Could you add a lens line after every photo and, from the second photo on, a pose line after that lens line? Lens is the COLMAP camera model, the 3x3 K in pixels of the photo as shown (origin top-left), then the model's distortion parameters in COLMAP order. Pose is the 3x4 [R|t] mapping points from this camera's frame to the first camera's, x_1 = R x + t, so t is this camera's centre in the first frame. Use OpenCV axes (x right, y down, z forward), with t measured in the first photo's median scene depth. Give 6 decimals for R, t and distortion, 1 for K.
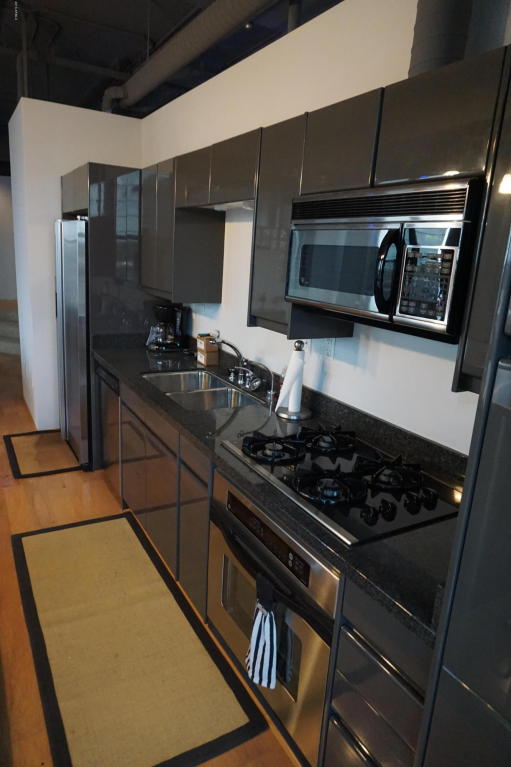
lens RADIAL K [[516.8, 0, 252.1], [0, 516.8, 389.7], [0, 0, 1]] dist [-0.033877, 0.021946]
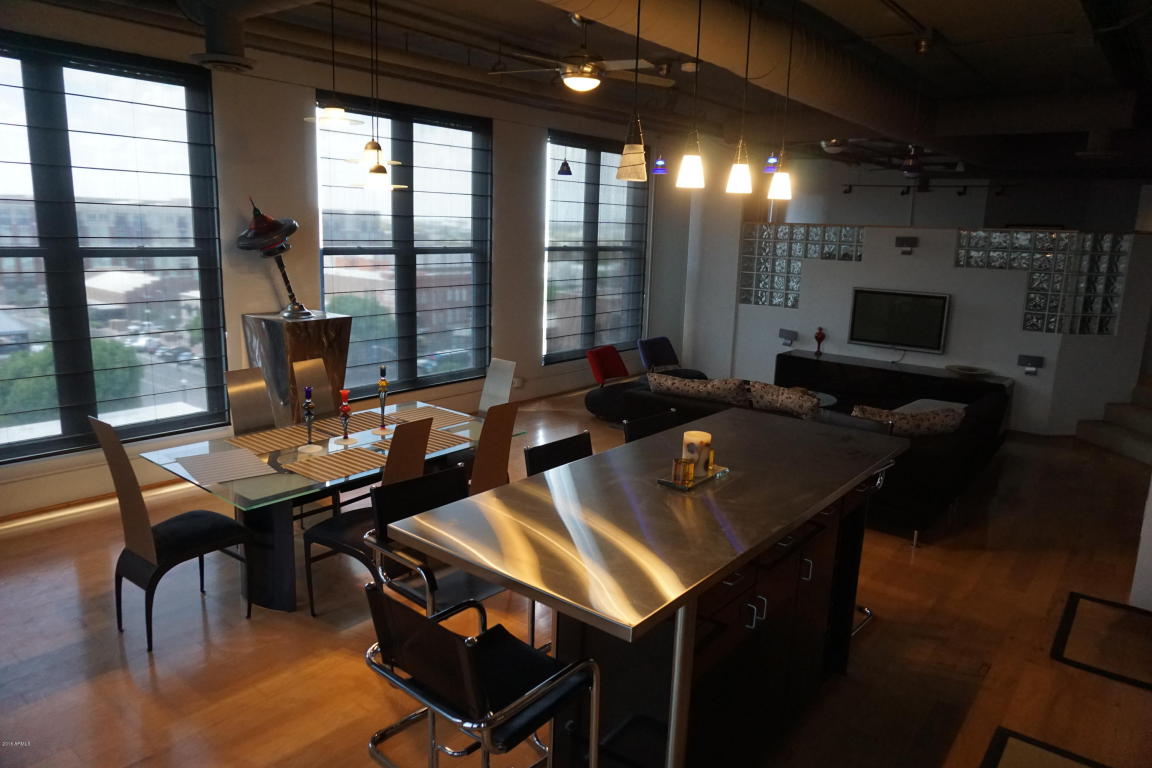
lens RADIAL K [[776.3, 0, 570.9], [0, 776.3, 388.0], [0, 0, 1]] dist [-0.033877, 0.021946]
pose [[0.381939, 0.132500, -0.914640, 0.325790], [-0.242528, 0.969354, 0.039150, -0.108174], [0.891798, 0.206873, 0.402369, -0.114227]]
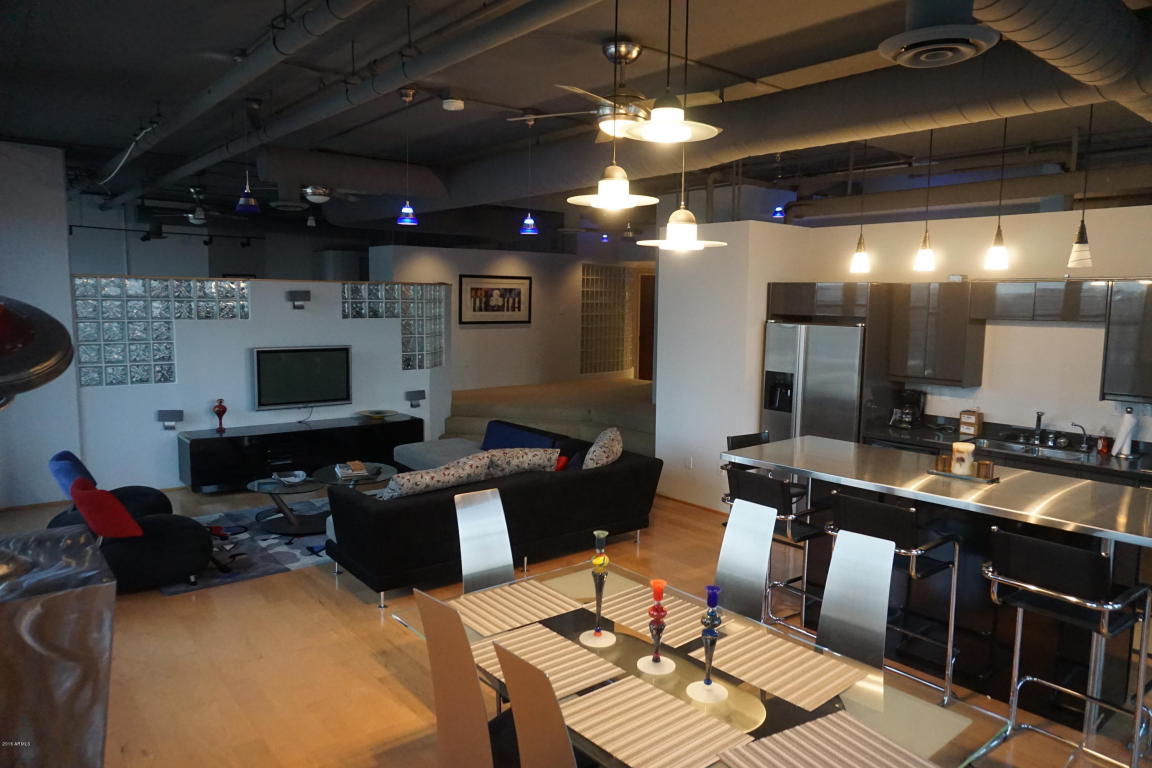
lens RADIAL K [[776.3, 0, 580.7], [0, 776.3, 386.1], [0, 0, 1]] dist [-0.033877, 0.021946]
pose [[0.976978, -0.073827, 0.200157, -2.178233], [0.100804, 0.986623, -0.128119, -0.030623], [-0.188021, 0.145346, 0.971351, -1.041692]]
